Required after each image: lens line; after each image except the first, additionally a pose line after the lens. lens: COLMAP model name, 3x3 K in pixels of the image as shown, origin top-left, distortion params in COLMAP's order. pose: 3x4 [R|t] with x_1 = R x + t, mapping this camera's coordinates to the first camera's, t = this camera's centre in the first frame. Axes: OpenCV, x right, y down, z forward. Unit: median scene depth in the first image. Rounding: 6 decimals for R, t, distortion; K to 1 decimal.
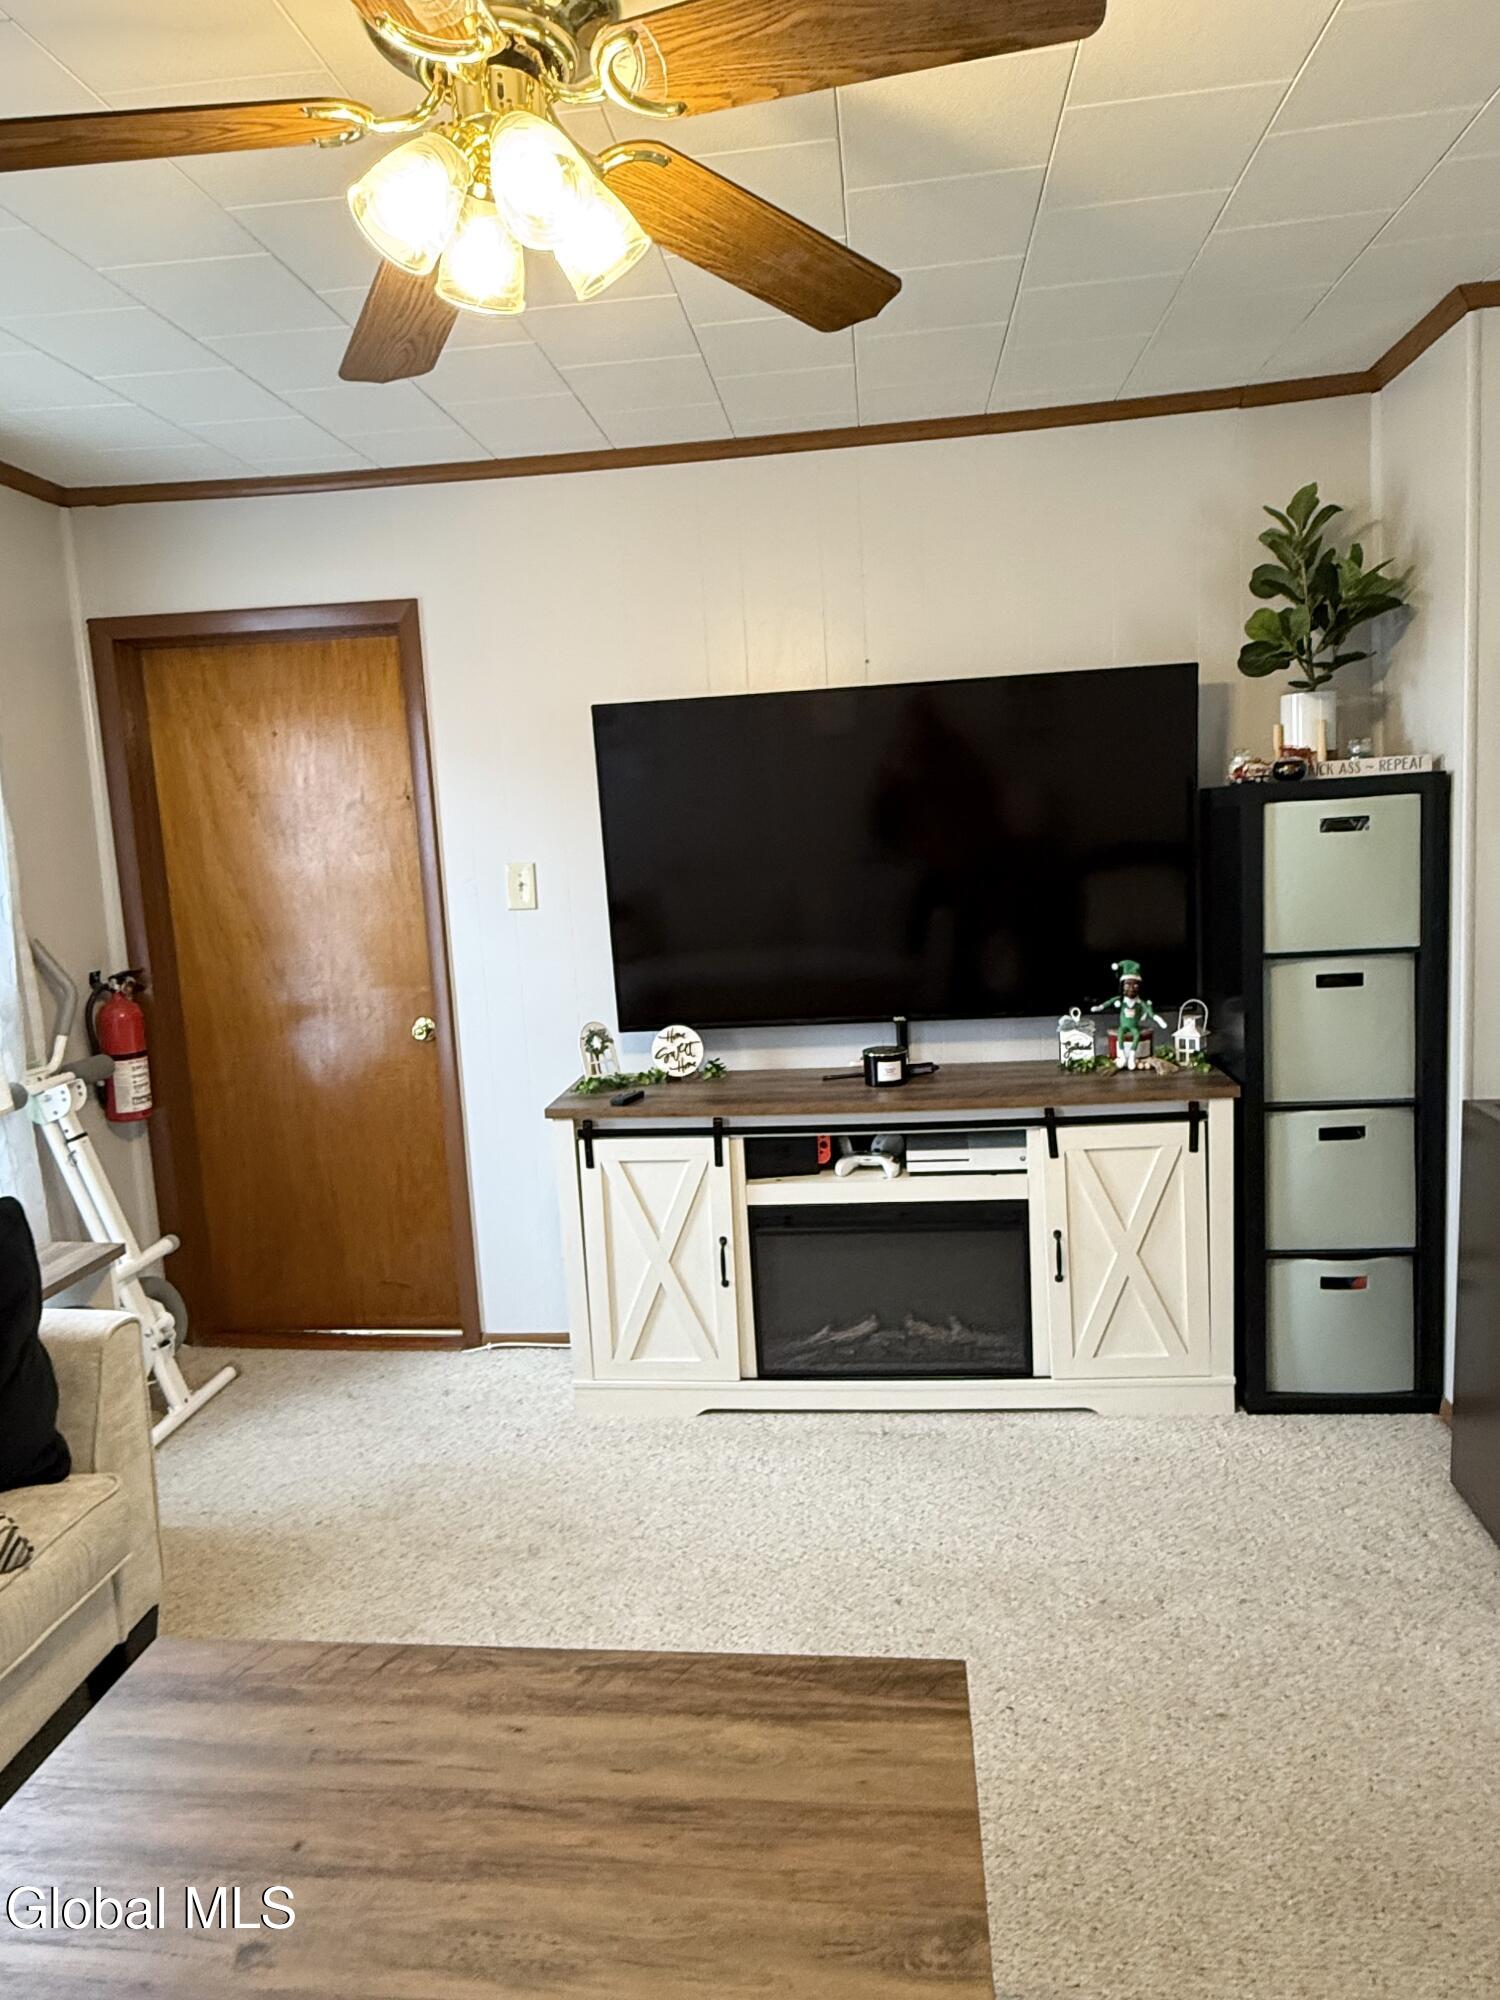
lens RADIAL K [[1273.7, 0, 767.6], [0, 1273.7, 961.0], [0, 0, 1]] dist [0.005773, -0.002223]
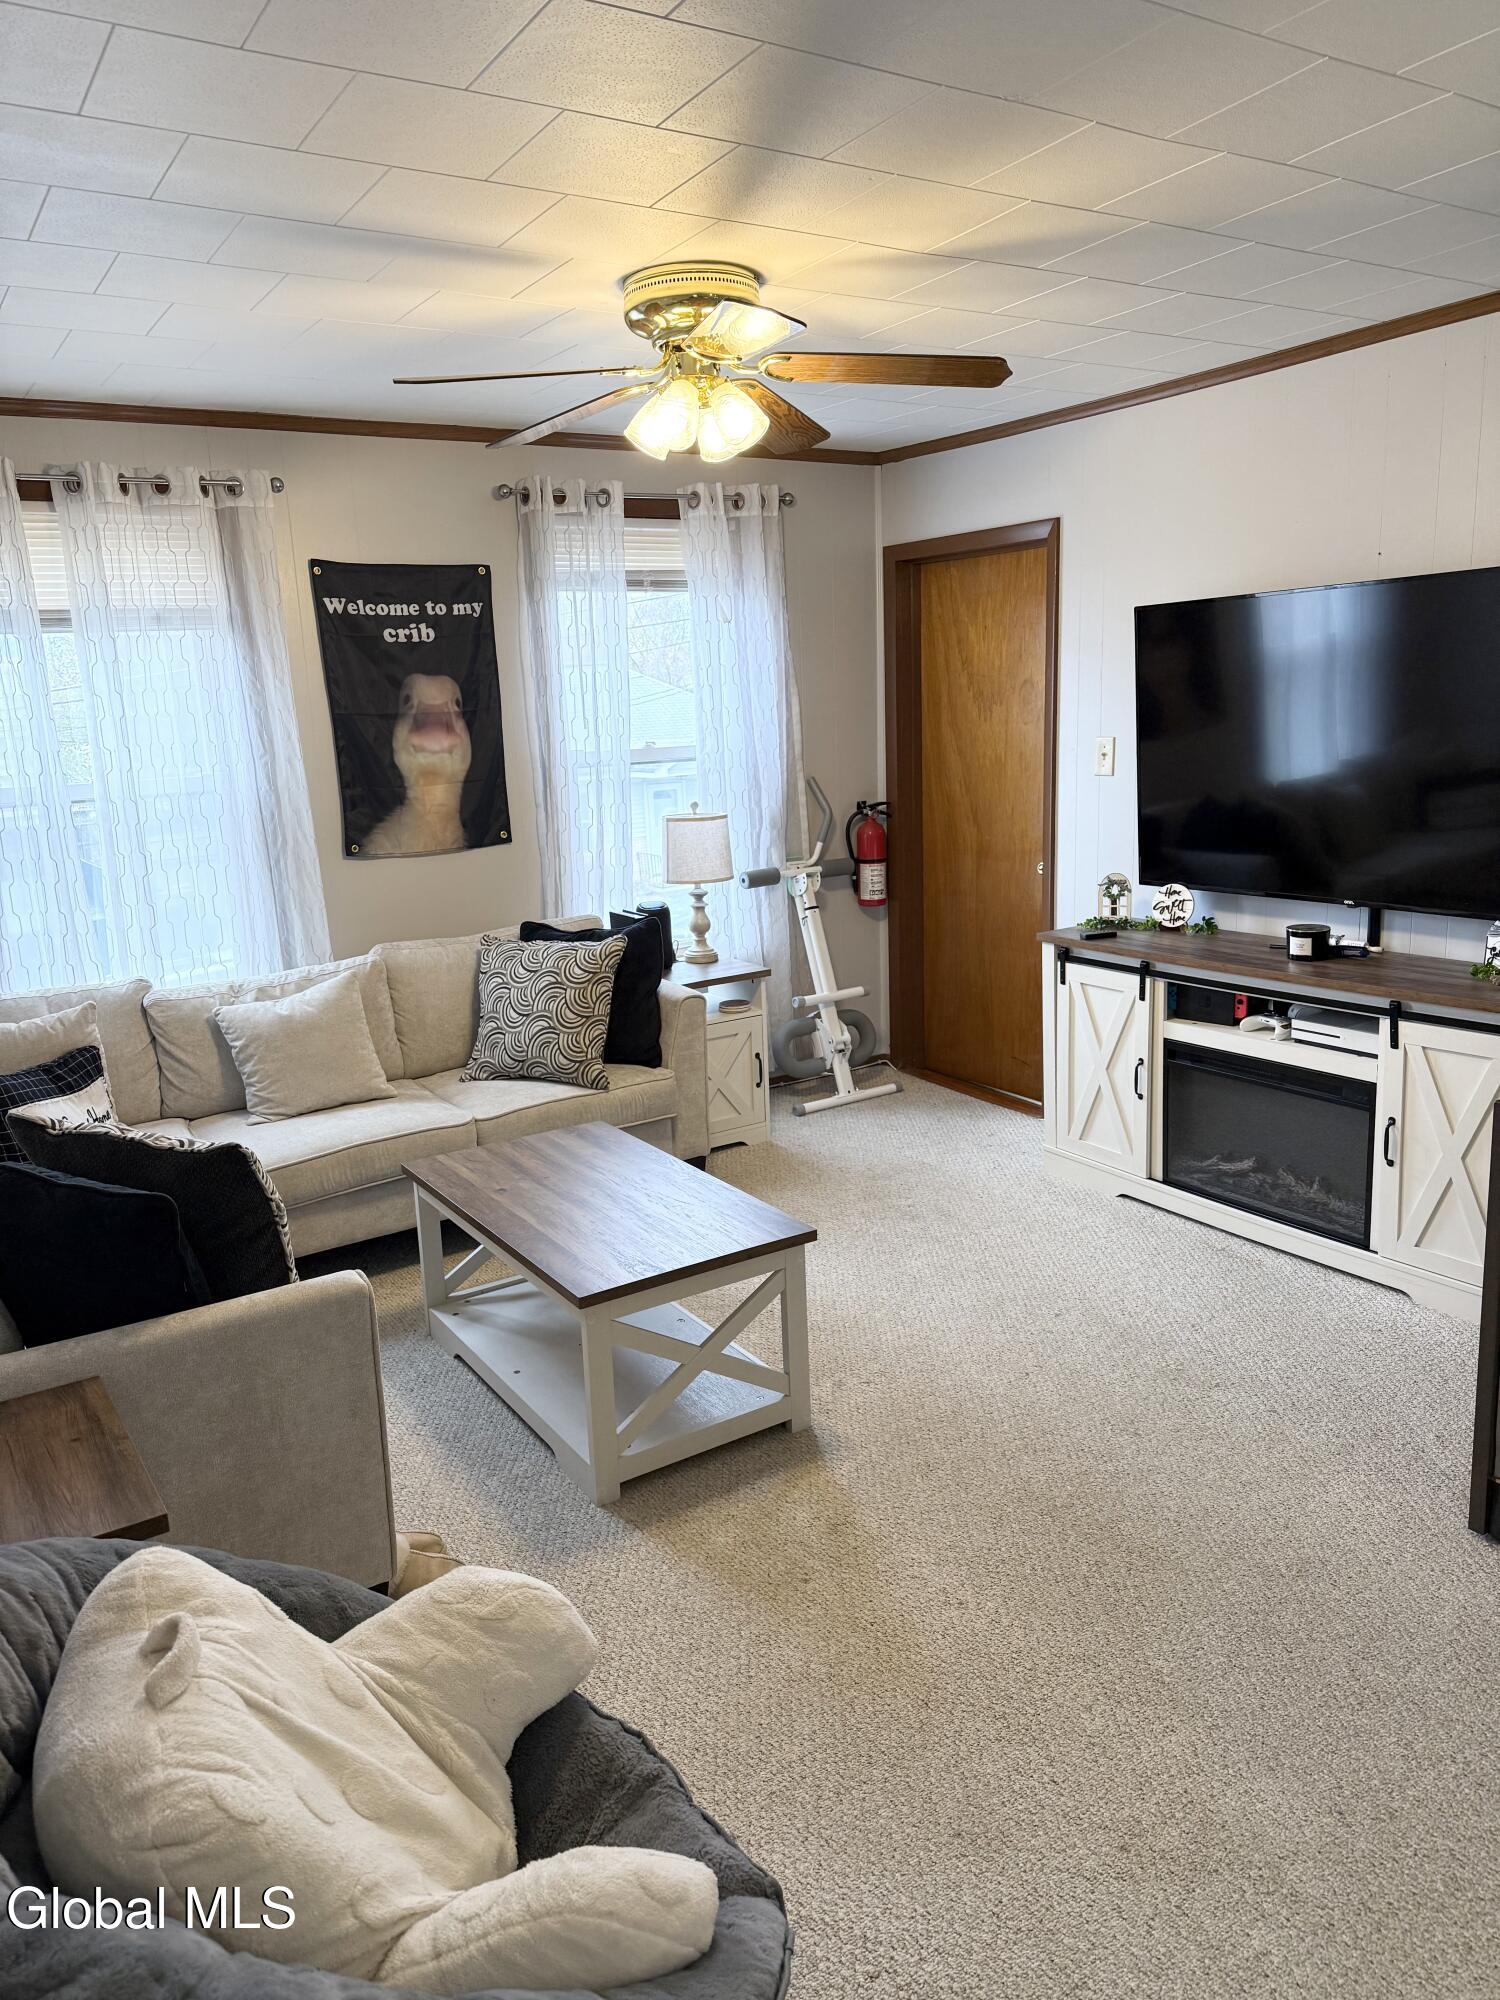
lens RADIAL K [[1402.0, 0, 749.5], [0, 1402.0, 1000.3], [0, 0, 1]] dist [0.008052, 0.001864]
pose [[0.618331, 0.183369, -0.764227, 0.731174], [-0.072008, 0.981529, 0.177246, -0.047159], [0.782612, -0.054566, 0.620113, -0.116098]]
